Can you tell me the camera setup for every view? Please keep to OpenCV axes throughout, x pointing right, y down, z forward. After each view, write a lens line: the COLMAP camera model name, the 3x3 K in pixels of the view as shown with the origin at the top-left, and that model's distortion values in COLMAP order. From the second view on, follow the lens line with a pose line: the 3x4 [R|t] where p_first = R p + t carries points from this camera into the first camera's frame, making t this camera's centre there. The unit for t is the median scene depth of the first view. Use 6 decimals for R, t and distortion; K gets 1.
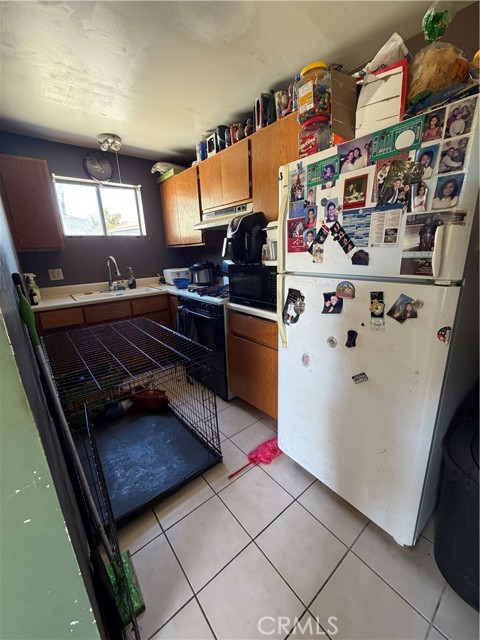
lens RADIAL K [[255.6, 0, 240.0], [0, 255.6, 320.0], [0, 0, 1]] dist [-0.001711, 0.000000]
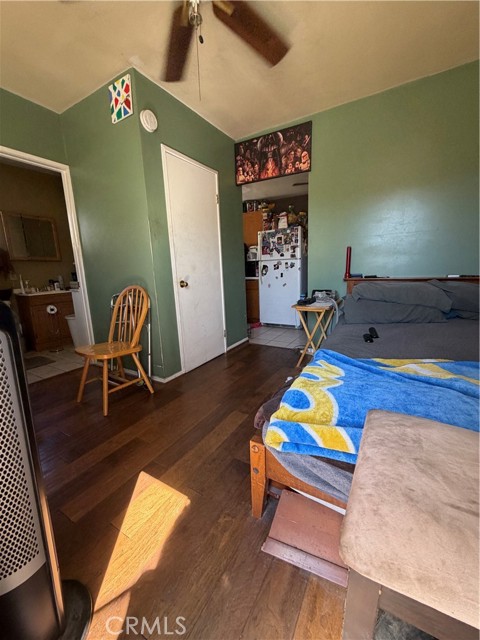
lens RADIAL K [[255.6, 0, 240.0], [0, 255.6, 320.0], [0, 0, 1]] dist [-0.001711, 0.000000]
pose [[0.941203, -0.058033, 0.332821, -1.625193], [0.090354, 0.992490, -0.082460, 1.090415], [-0.325536, 0.107683, 0.939378, -2.589916]]
